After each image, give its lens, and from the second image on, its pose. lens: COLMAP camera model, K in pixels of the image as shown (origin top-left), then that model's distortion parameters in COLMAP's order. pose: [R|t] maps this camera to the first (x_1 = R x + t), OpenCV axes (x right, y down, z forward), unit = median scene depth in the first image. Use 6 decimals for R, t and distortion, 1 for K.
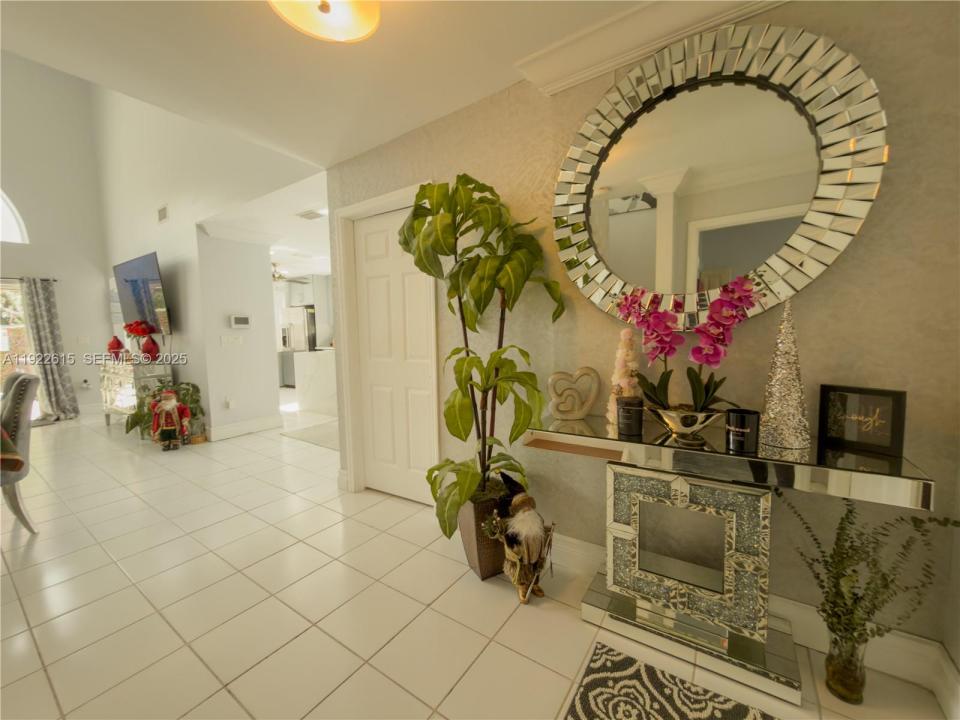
lens RADIAL K [[382.6, 0, 481.4], [0, 382.6, 361.5], [0, 0, 1]] dist [-0.000860, 0.000298]
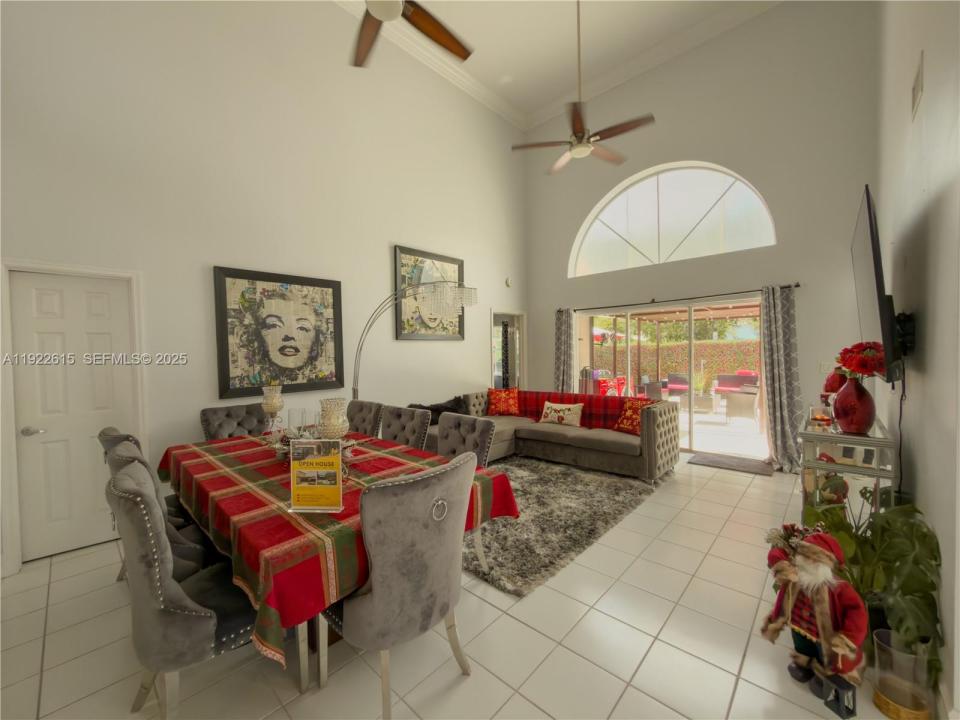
lens RADIAL K [[382.6, 0, 481.4], [0, 382.6, 361.5], [0, 0, 1]] dist [-0.000860, 0.000298]
pose [[-0.144440, 0.049926, -0.988253, -0.295678], [-0.057533, 0.996613, 0.058757, -0.075864], [0.987840, 0.065344, -0.141079, 0.527871]]
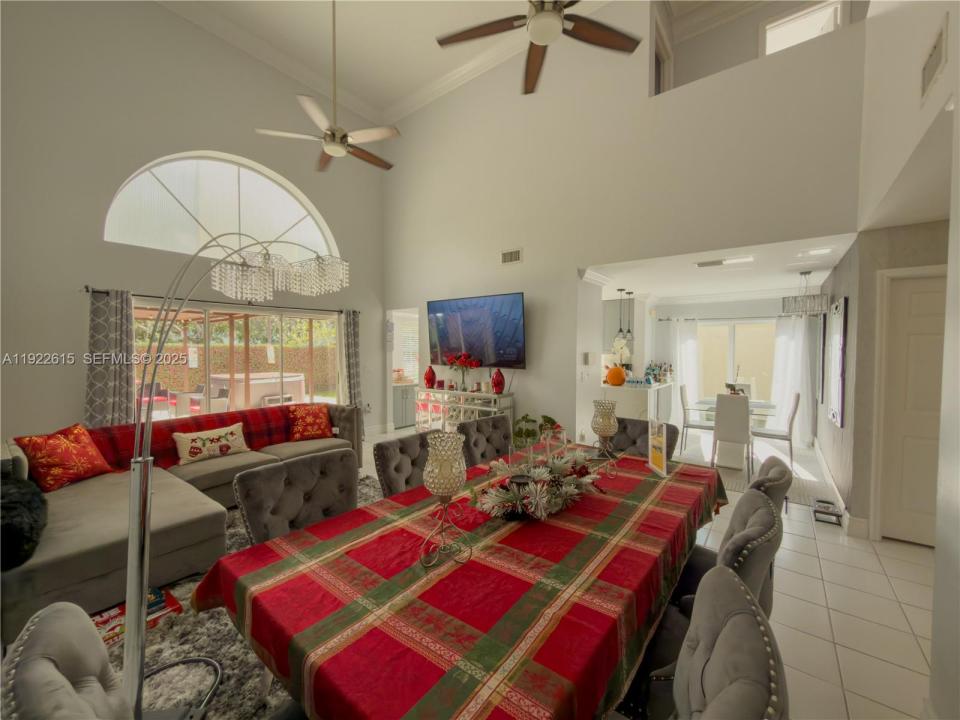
lens RADIAL K [[381.8, 0, 480.0], [0, 381.8, 360.0], [0, 0, 1]] dist [-0.011992, -0.000030]
pose [[0.997331, 0.025446, -0.068432, -0.724725], [-0.029024, 0.998235, -0.051806, -0.031095], [0.066993, 0.053654, 0.996310, -0.049461]]
